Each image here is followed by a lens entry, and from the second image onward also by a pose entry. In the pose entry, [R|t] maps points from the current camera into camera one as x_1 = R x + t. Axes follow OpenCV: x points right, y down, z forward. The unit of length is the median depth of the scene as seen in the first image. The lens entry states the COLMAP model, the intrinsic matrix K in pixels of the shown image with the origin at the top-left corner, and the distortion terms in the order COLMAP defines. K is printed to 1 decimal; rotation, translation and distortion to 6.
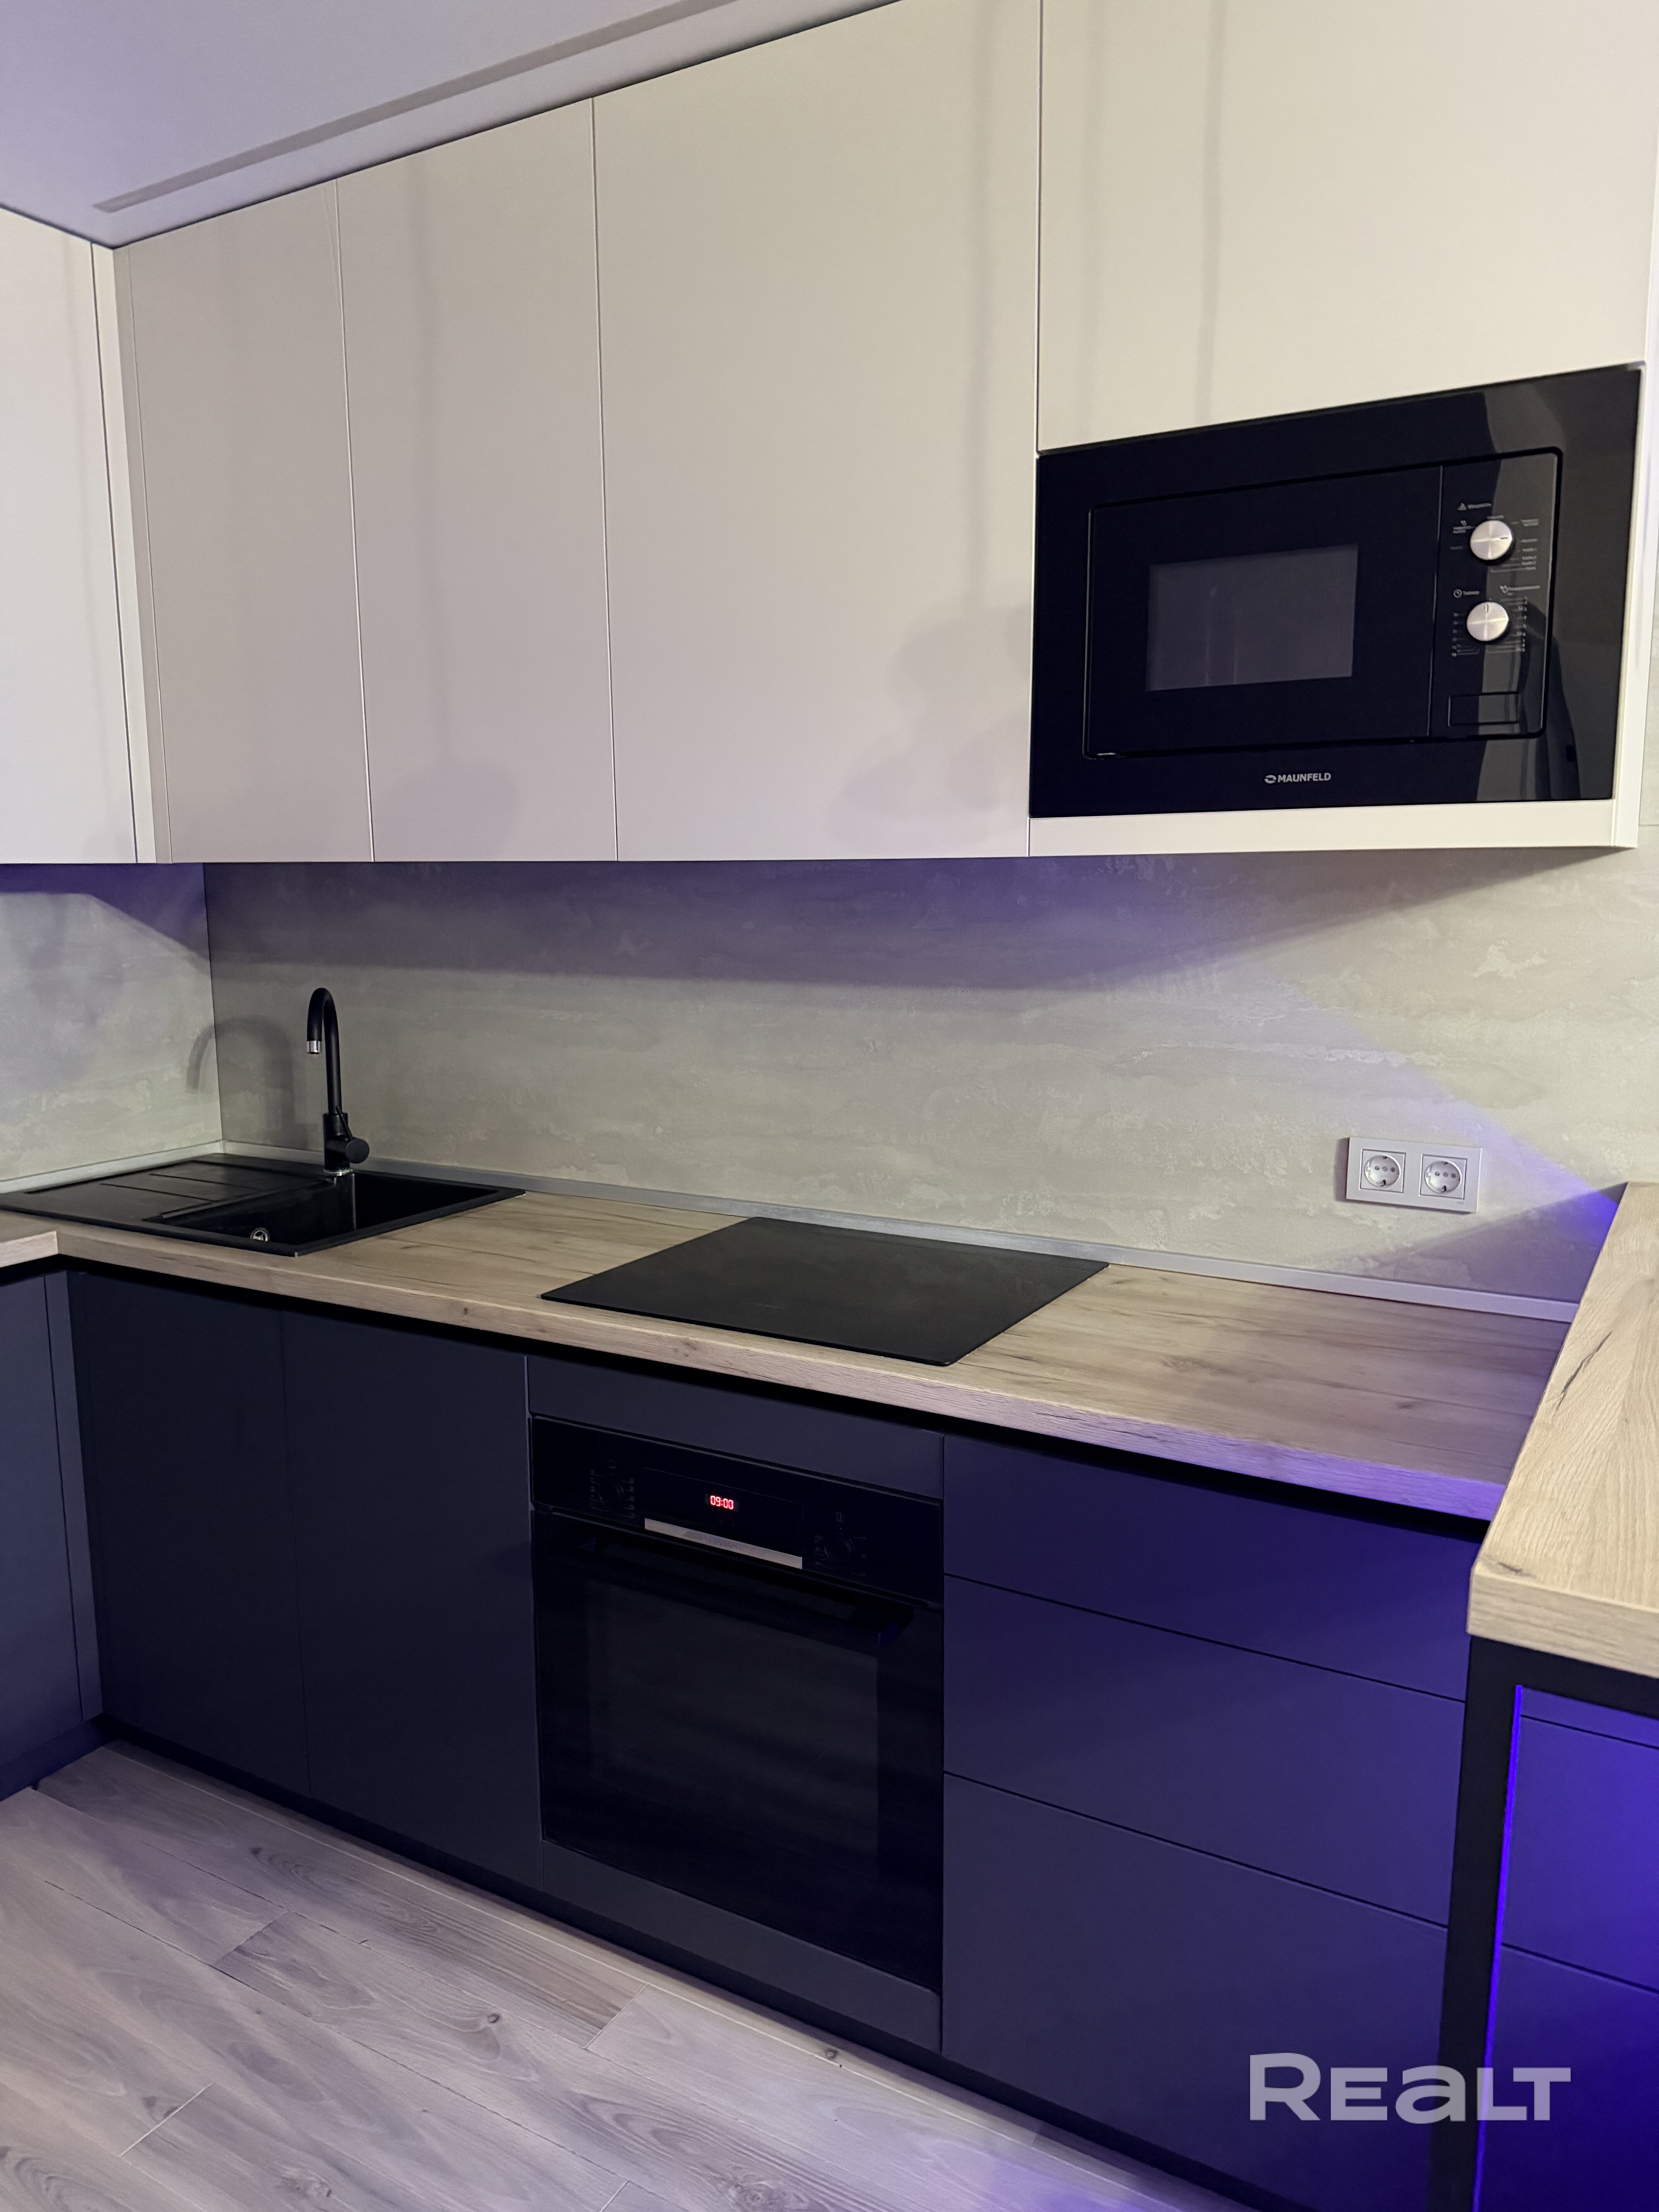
lens RADIAL K [[1590.9, 0, 847.0], [0, 1590.9, 1112.1], [0, 0, 1]] dist [0.069690, -0.061155]
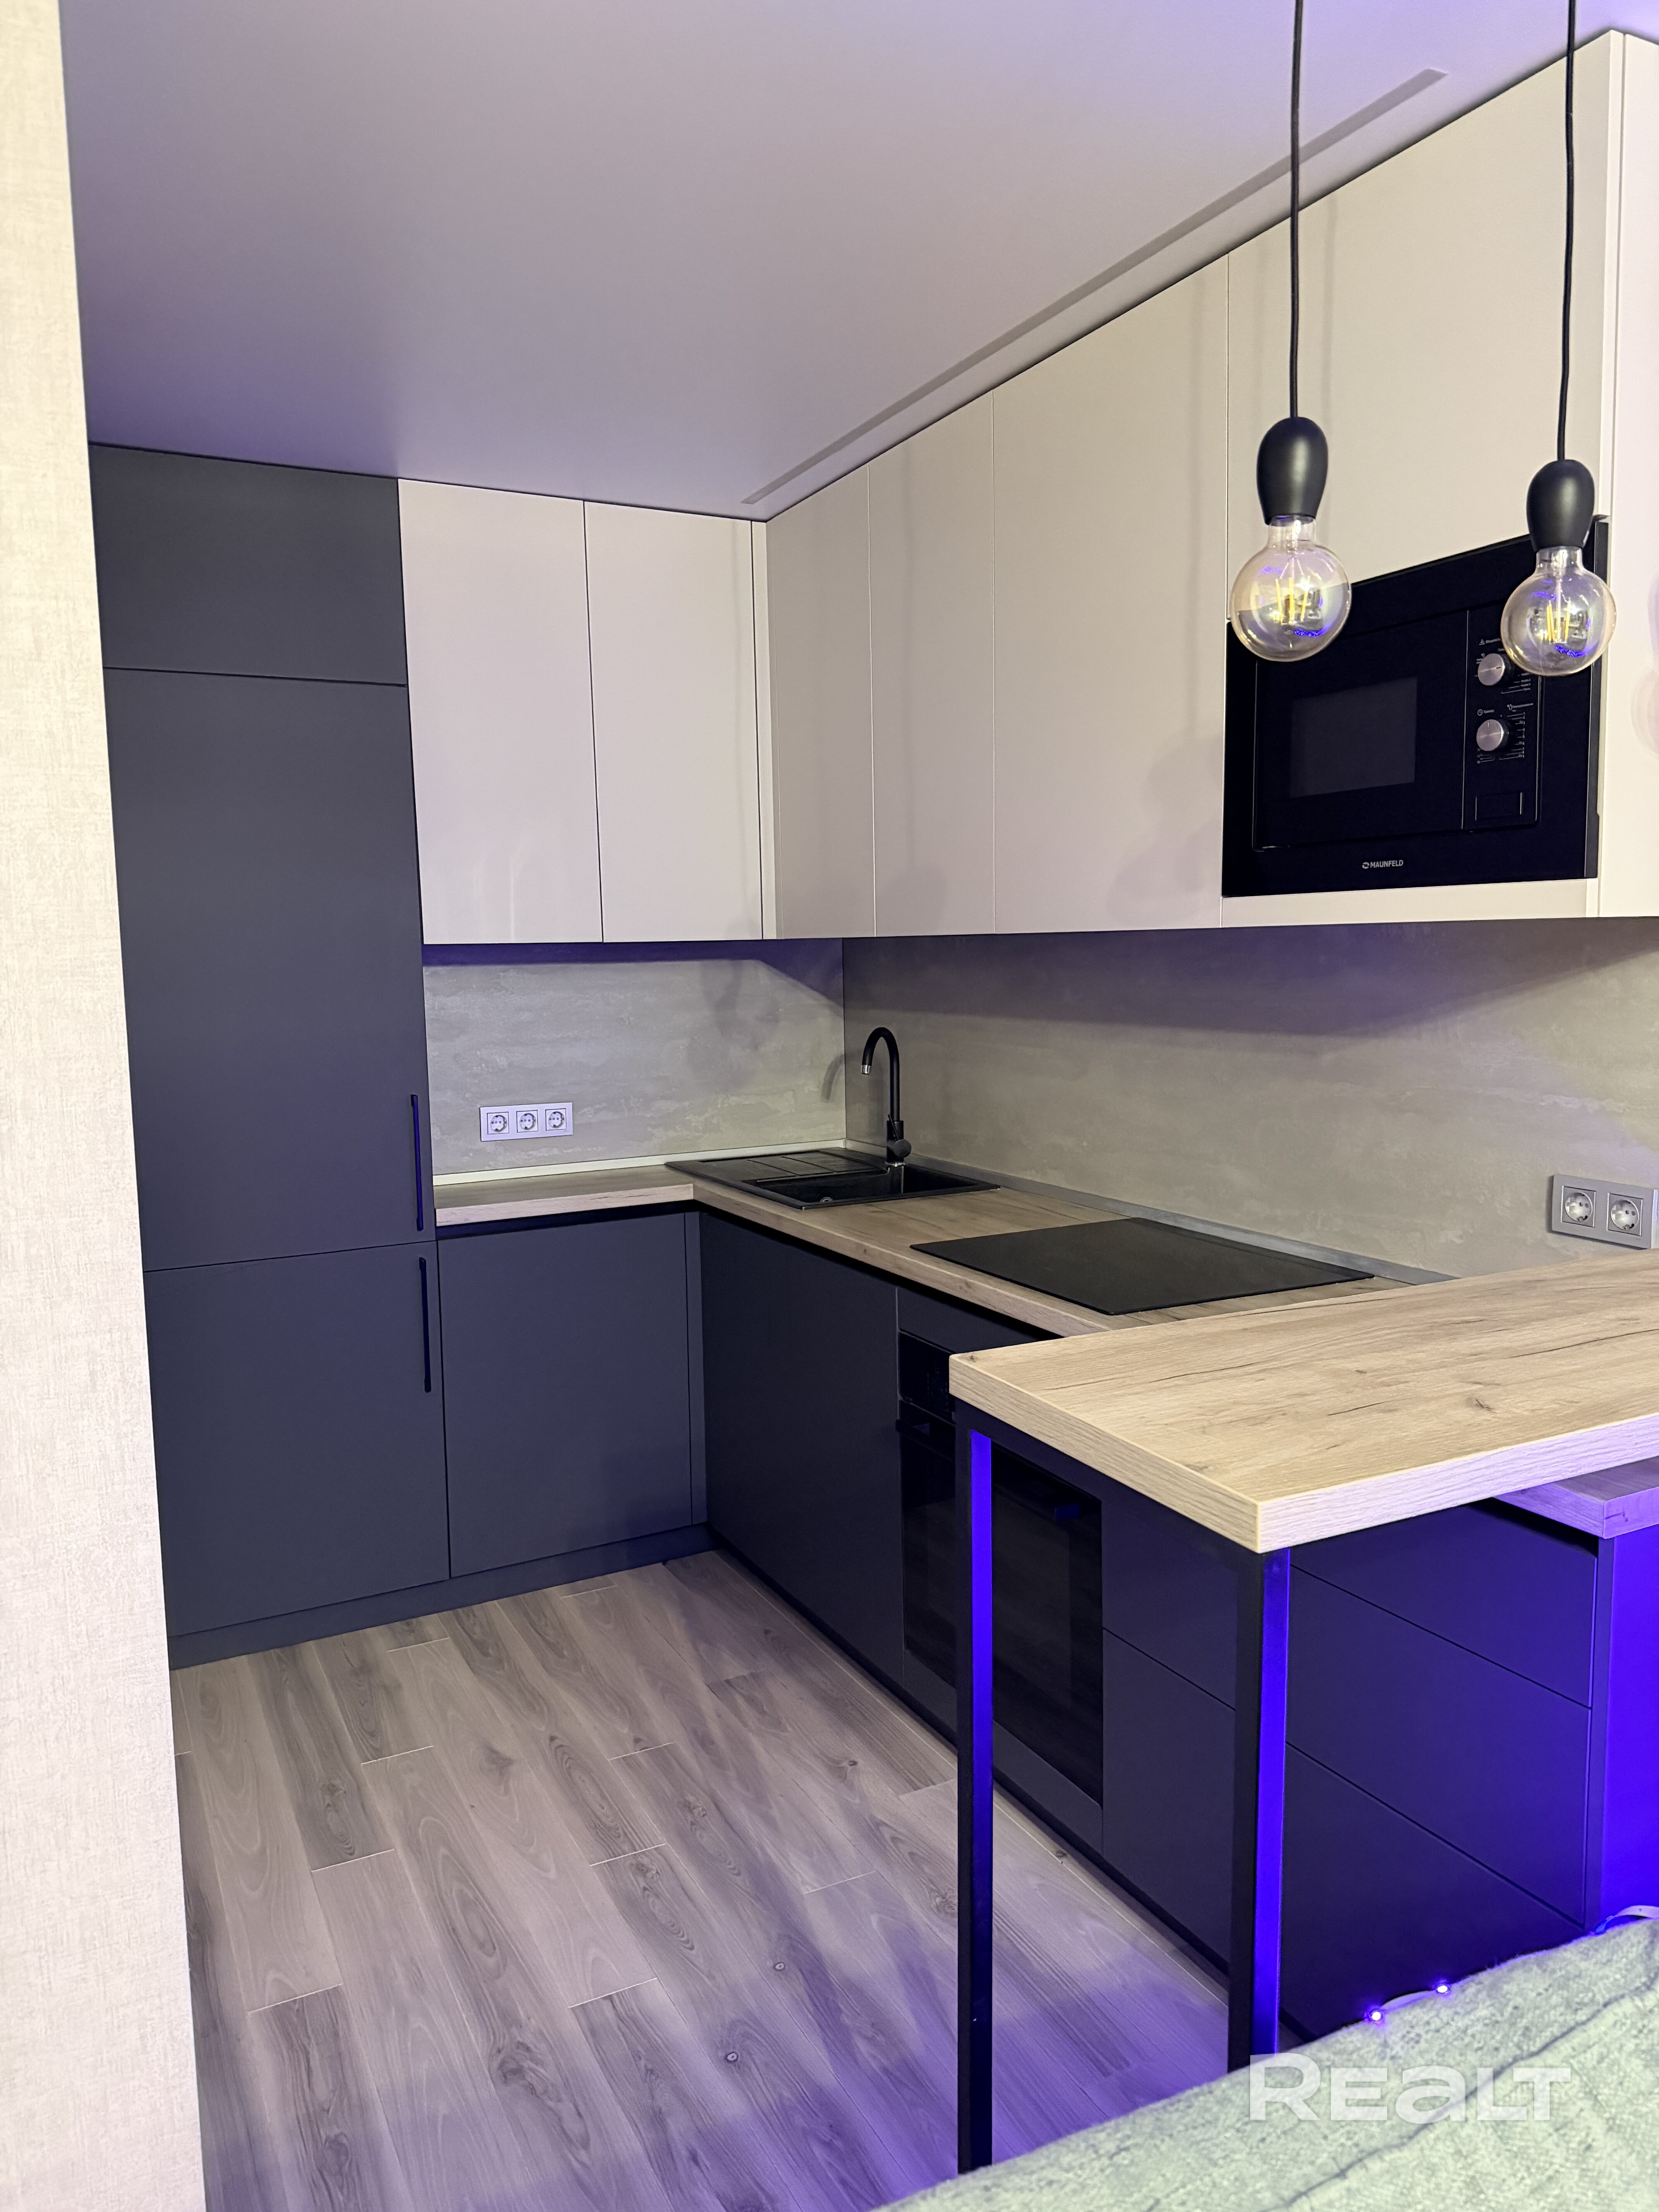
lens RADIAL K [[1590.9, 0, 839.3], [0, 1590.9, 1097.1], [0, 0, 1]] dist [0.069690, -0.061155]
pose [[0.843066, 0.045870, -0.535851, 0.458968], [-0.070923, 0.997137, -0.026226, 0.025007], [0.533114, 0.060114, 0.843905, -0.194359]]
